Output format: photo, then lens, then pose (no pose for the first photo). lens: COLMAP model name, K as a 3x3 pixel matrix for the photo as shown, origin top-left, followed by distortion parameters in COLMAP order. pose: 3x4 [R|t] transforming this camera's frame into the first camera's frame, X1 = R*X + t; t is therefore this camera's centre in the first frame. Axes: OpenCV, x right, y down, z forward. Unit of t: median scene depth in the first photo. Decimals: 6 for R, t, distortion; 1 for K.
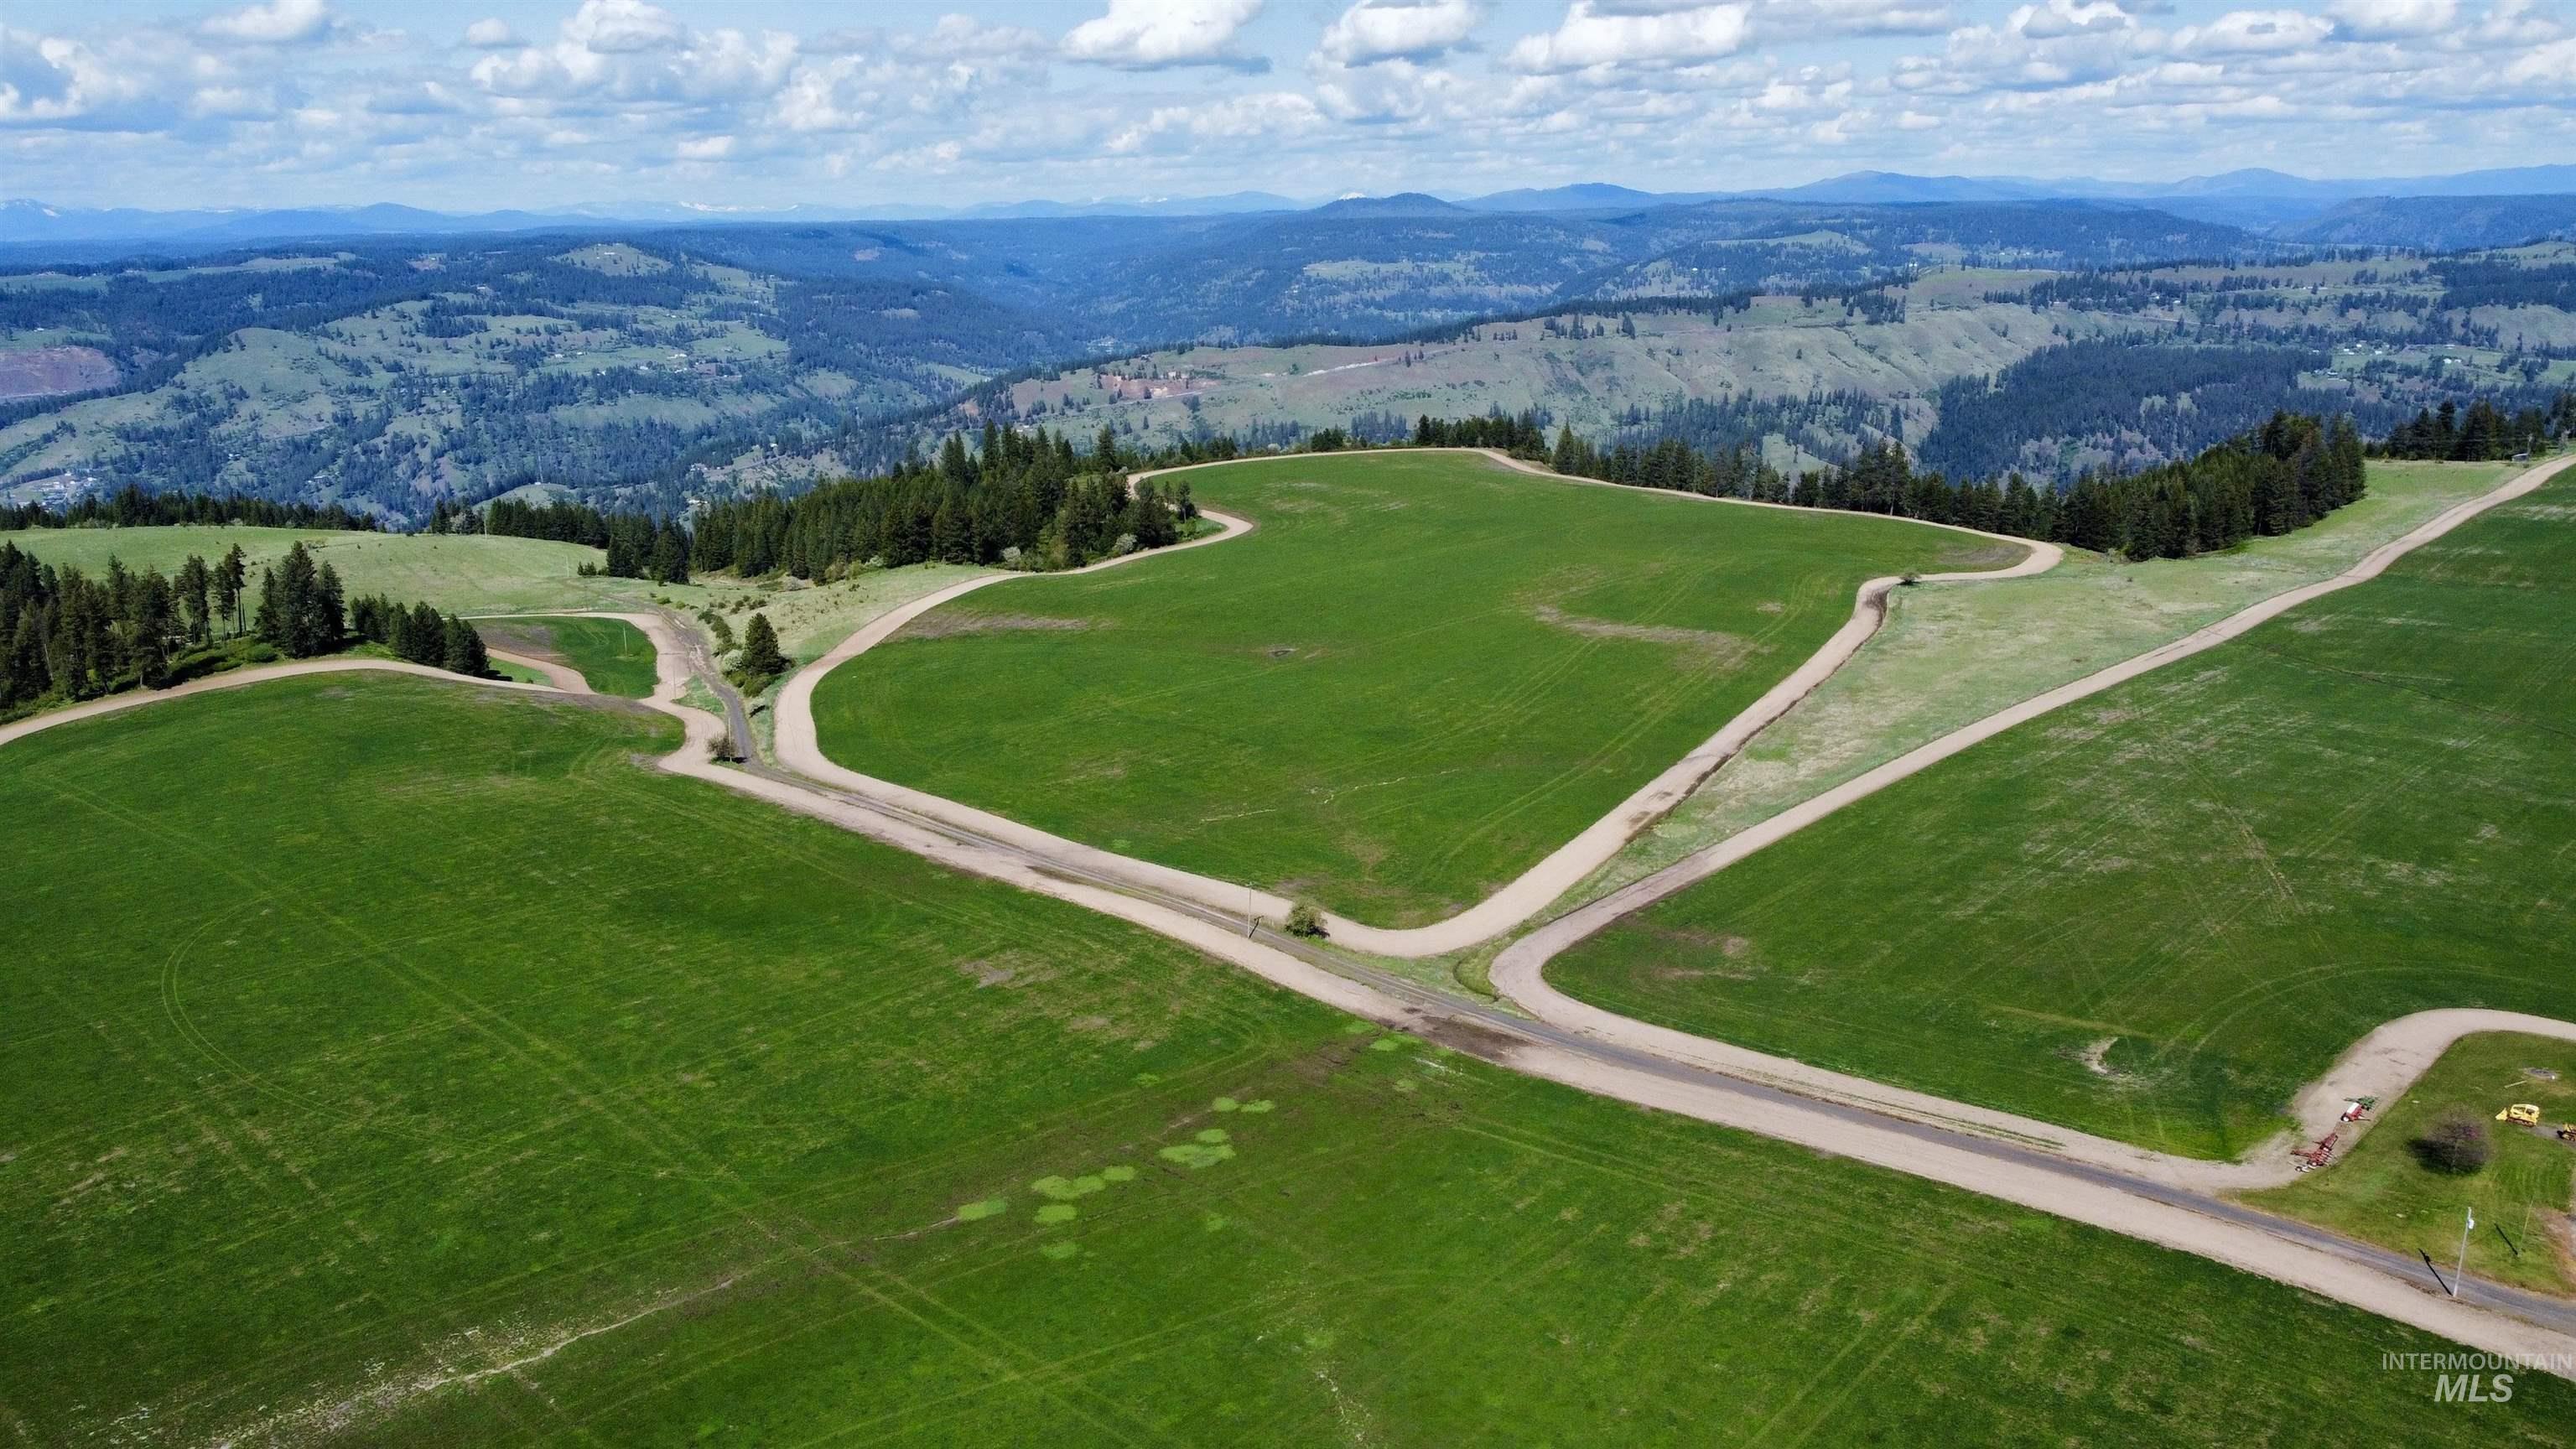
lens RADIAL K [[1919.7, 0, 1283.7], [0, 1919.7, 713.6], [0, 0, 1]] dist [0.001496, -0.013118]
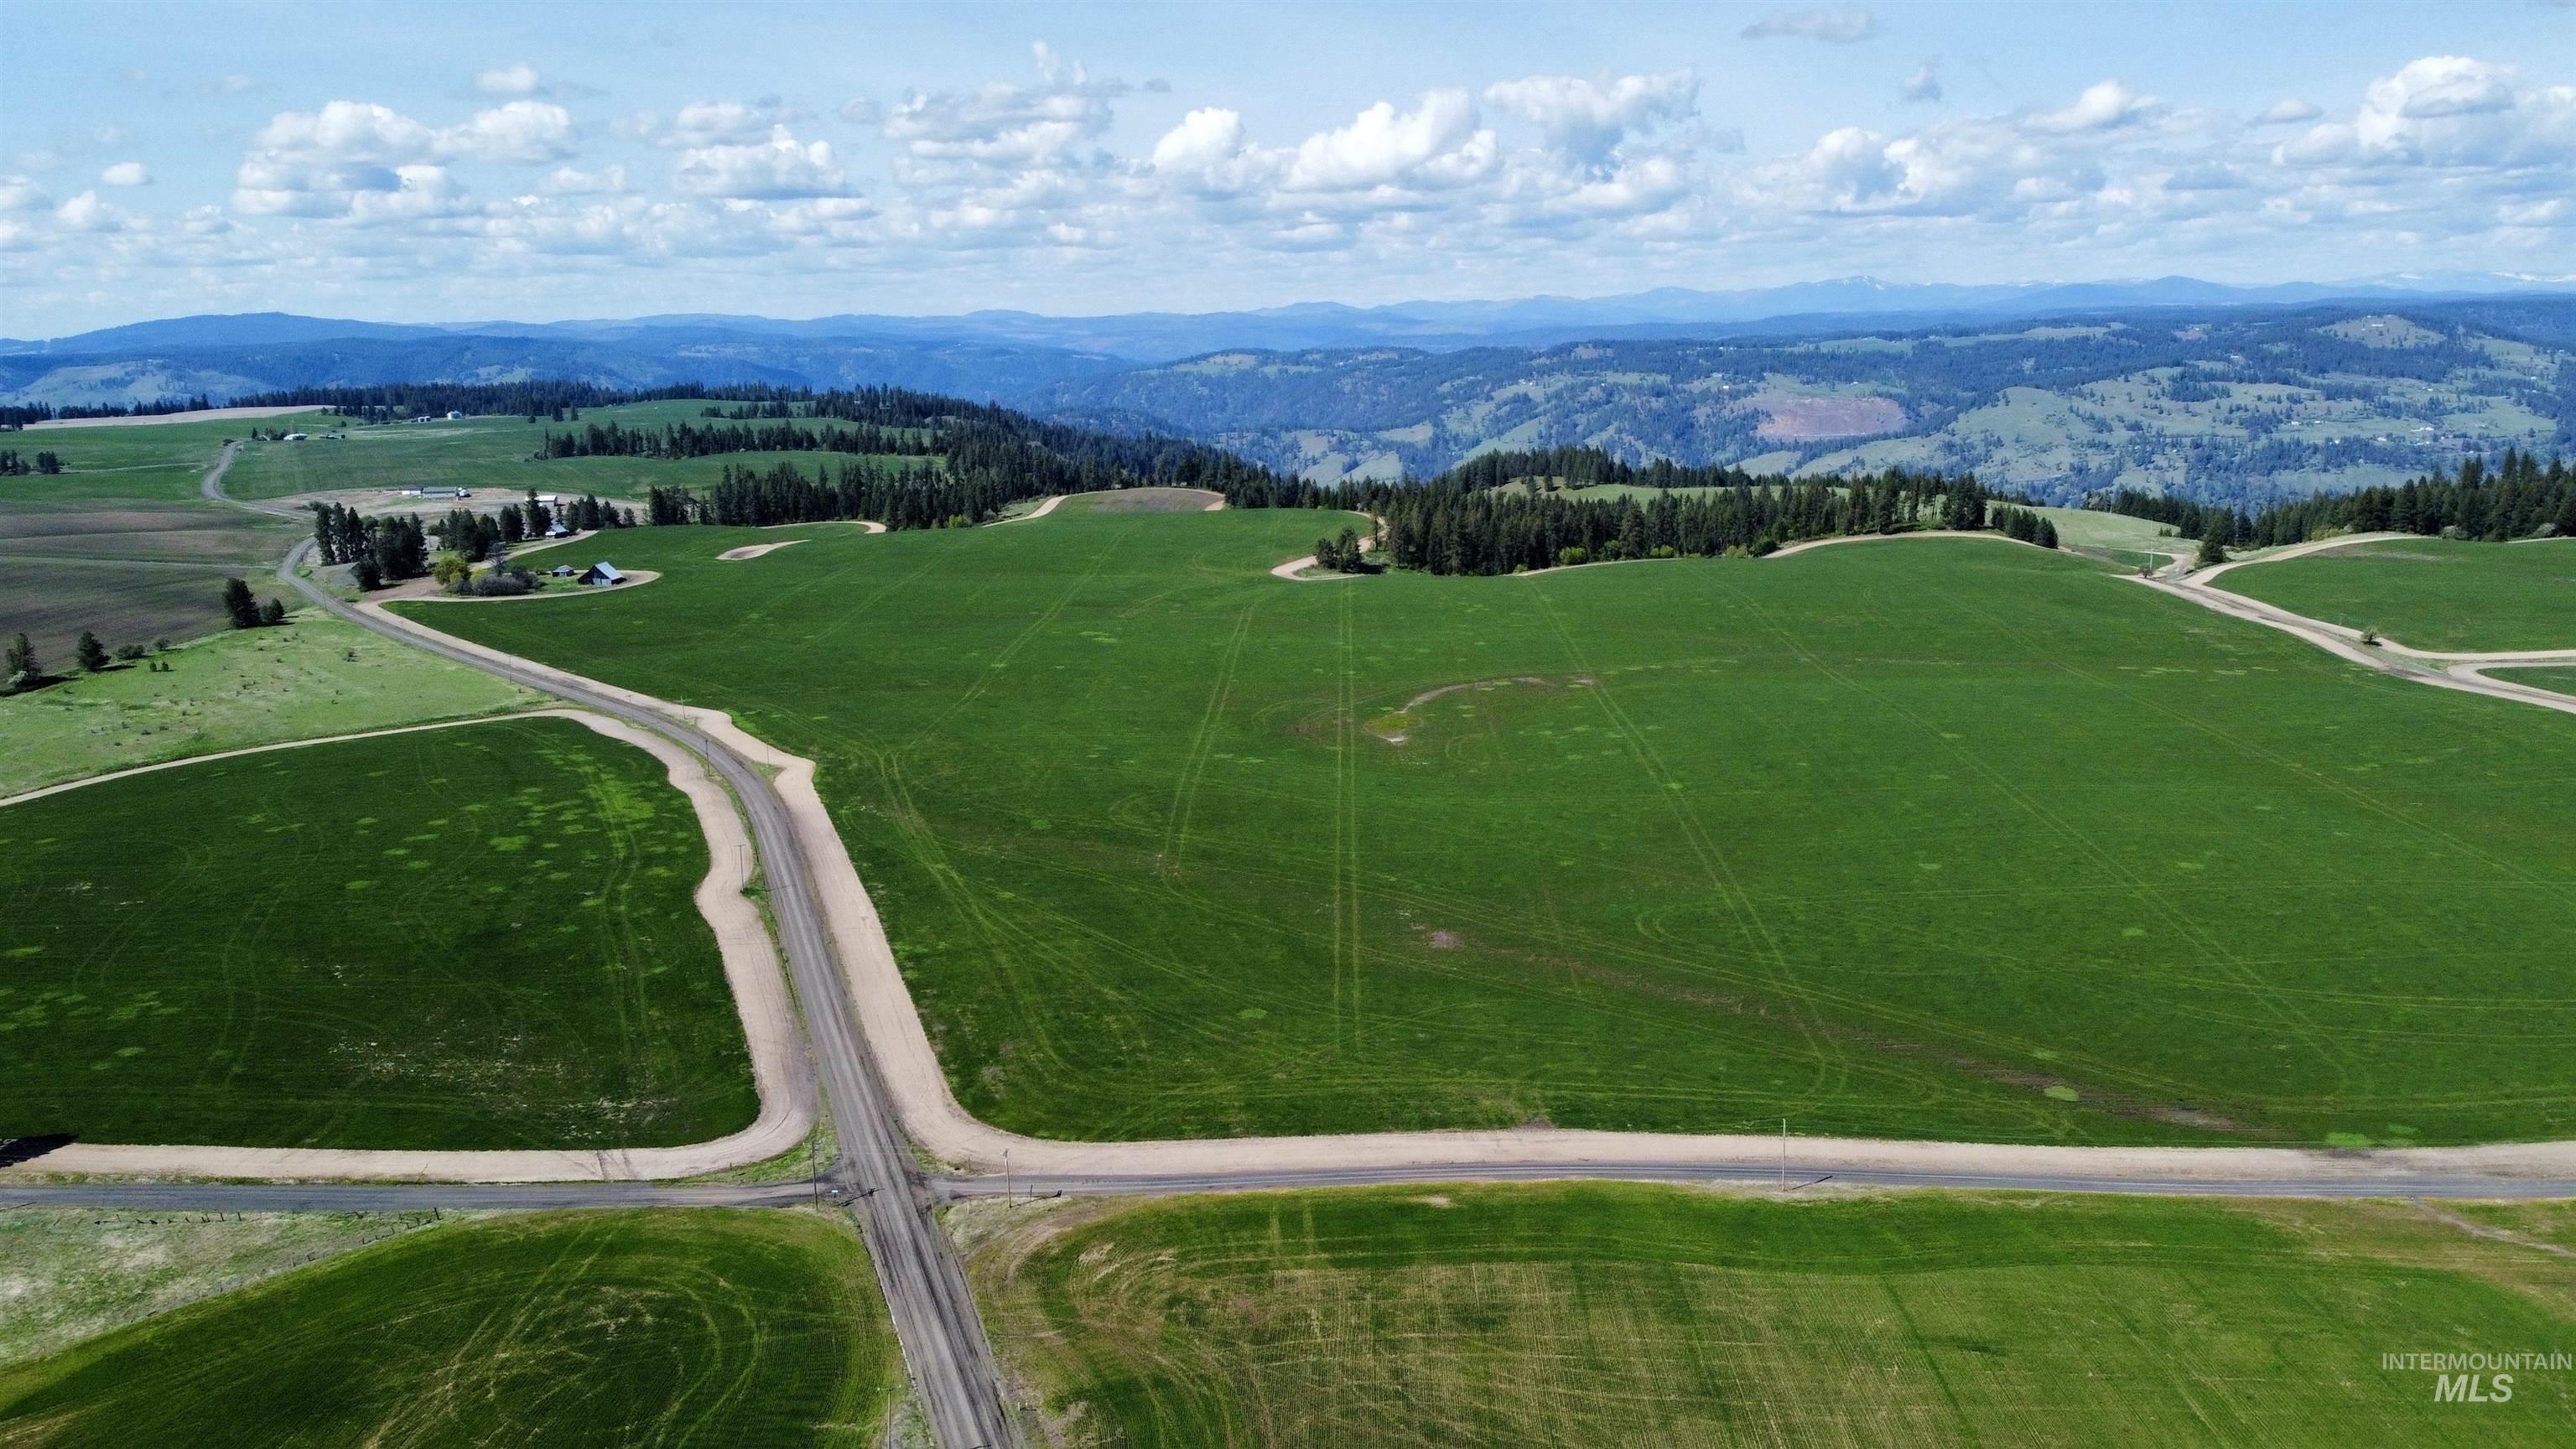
lens RADIAL K [[1919.7, 0, 1291.3], [0, 1919.7, 735.9], [0, 0, 1]] dist [0.001496, -0.013118]
pose [[0.661480, 0.161952, -0.732268, 0.048143], [-0.179934, 0.982158, 0.054679, 0.019338], [0.728058, 0.095591, 0.678818, -0.075255]]
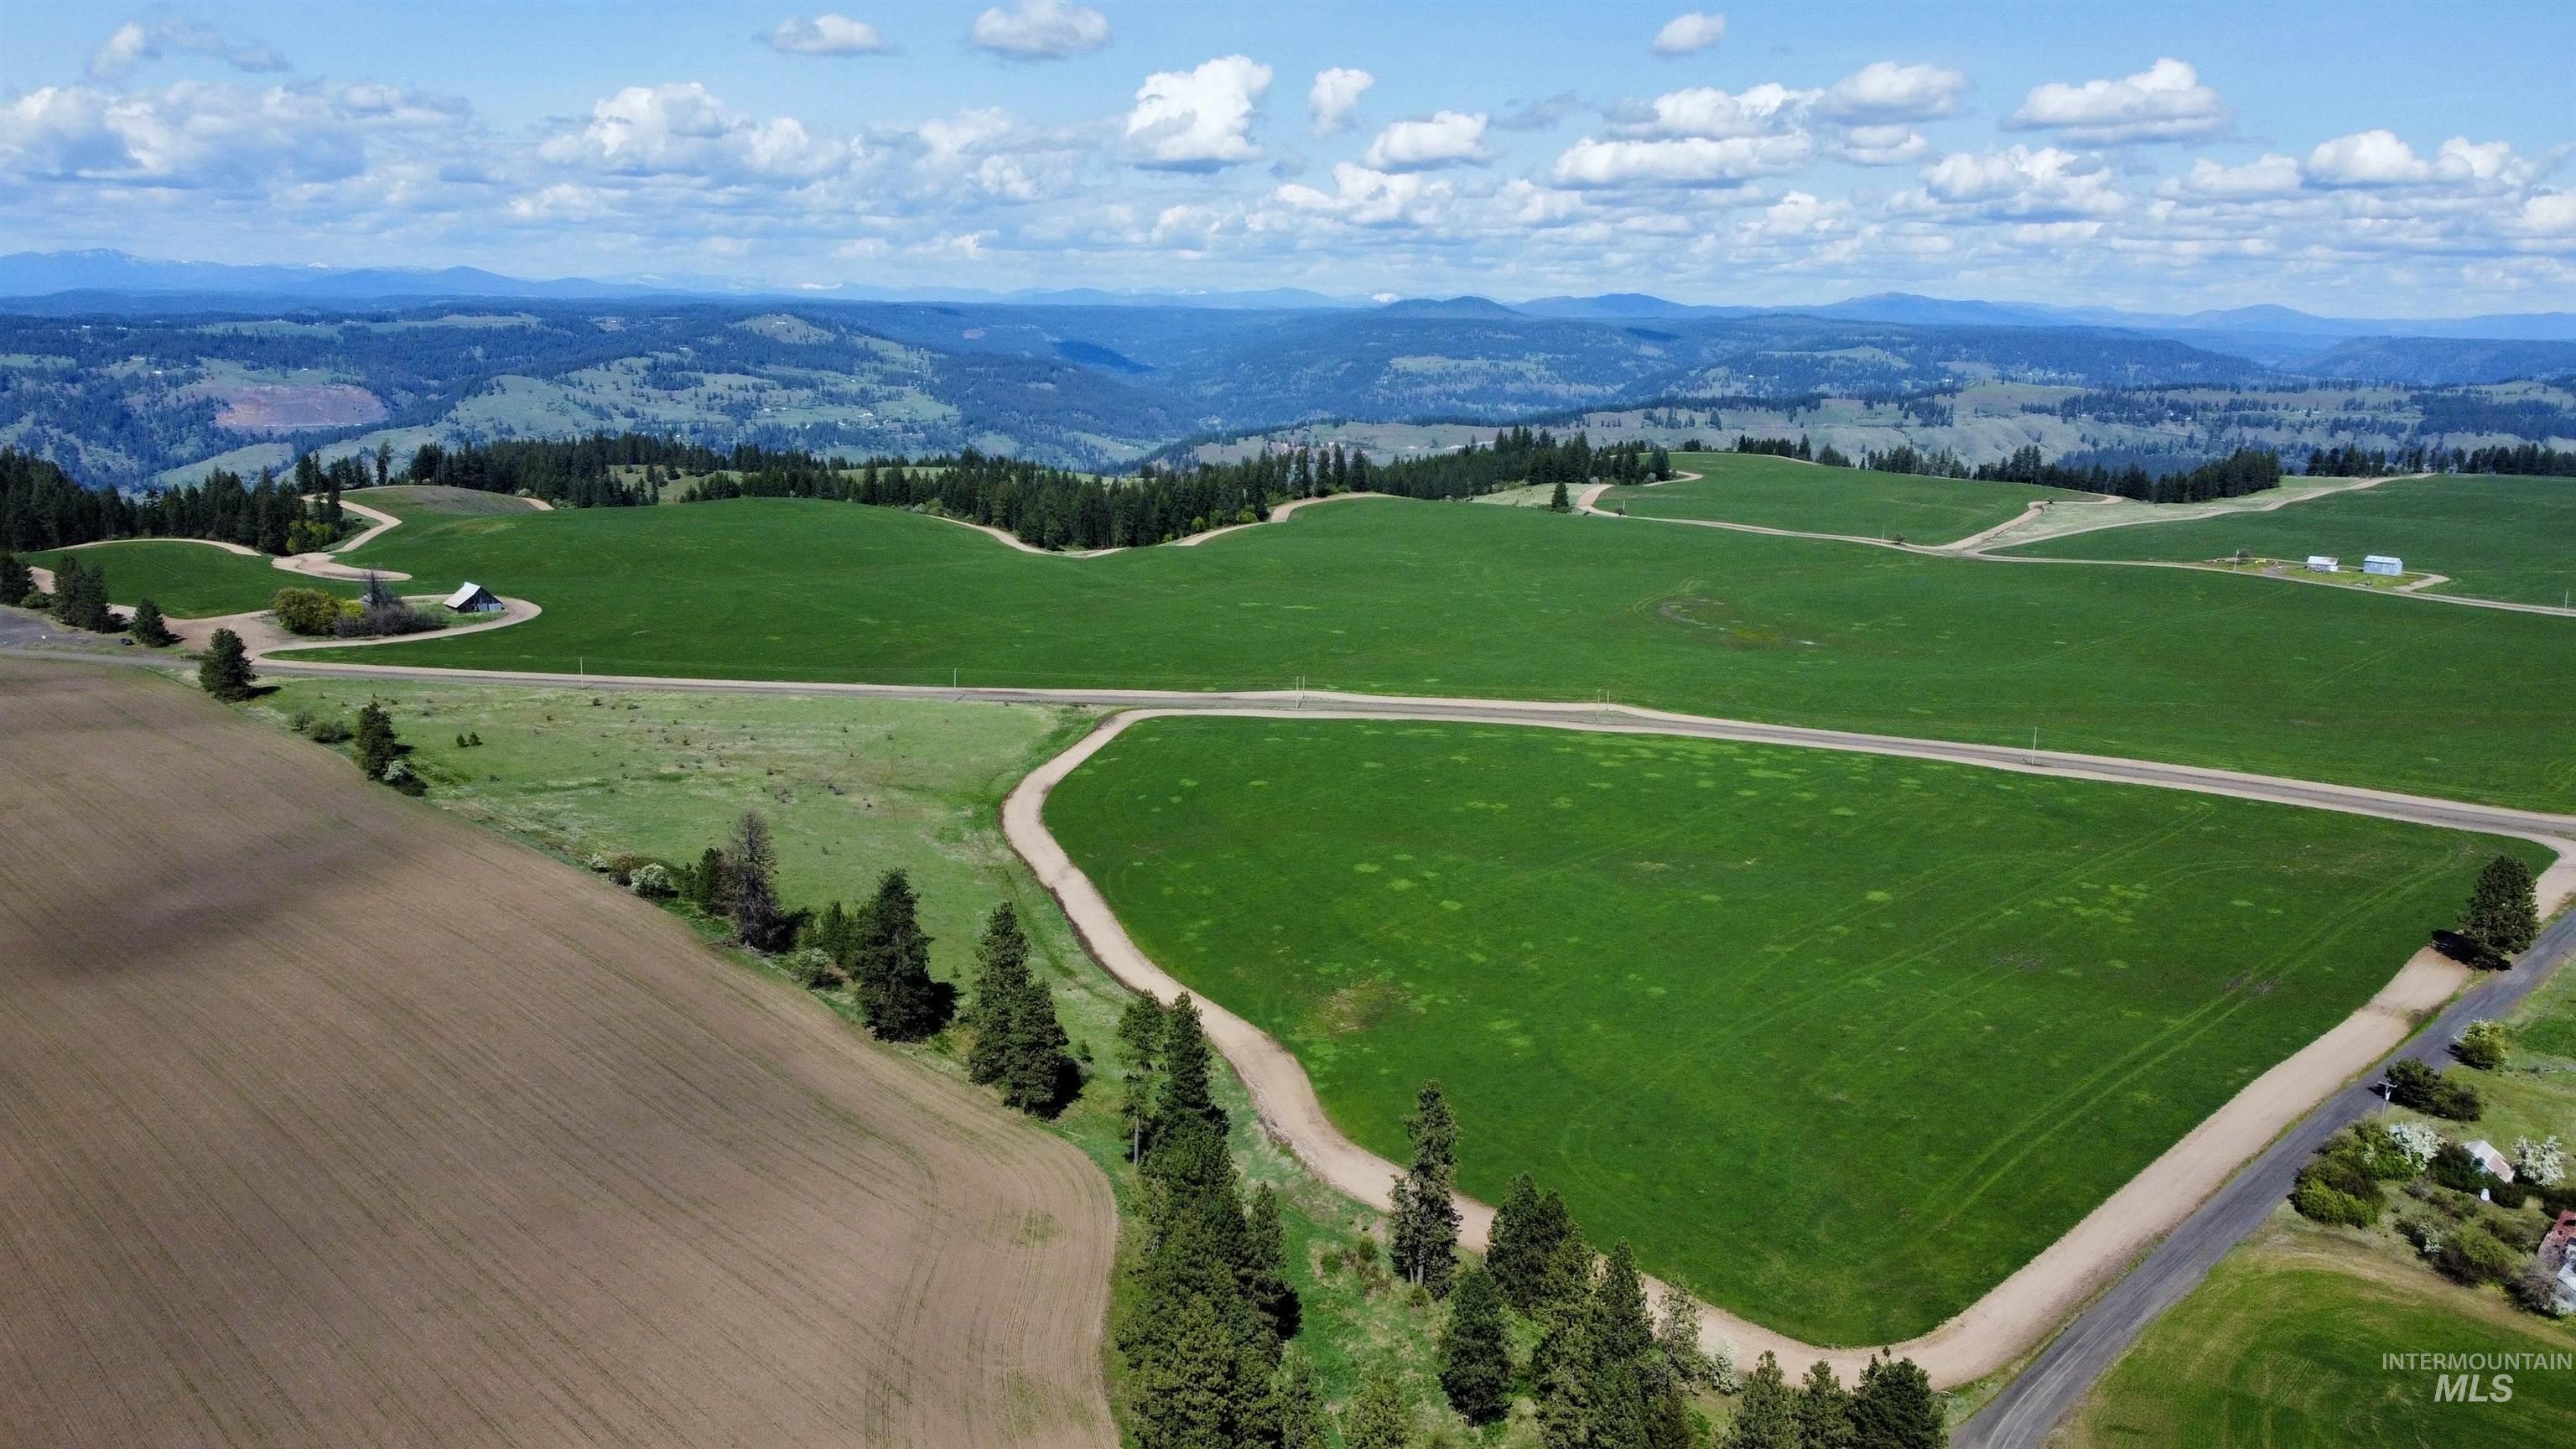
lens RADIAL K [[1919.7, 0, 1299.0], [0, 1919.7, 724.4], [0, 0, 1]] dist [0.001496, -0.013118]
pose [[0.999239, 0.038913, 0.002855, -0.062255], [-0.038757, 0.998348, -0.042425, 0.037358], [-0.004501, 0.042282, 0.999096, -0.136618]]
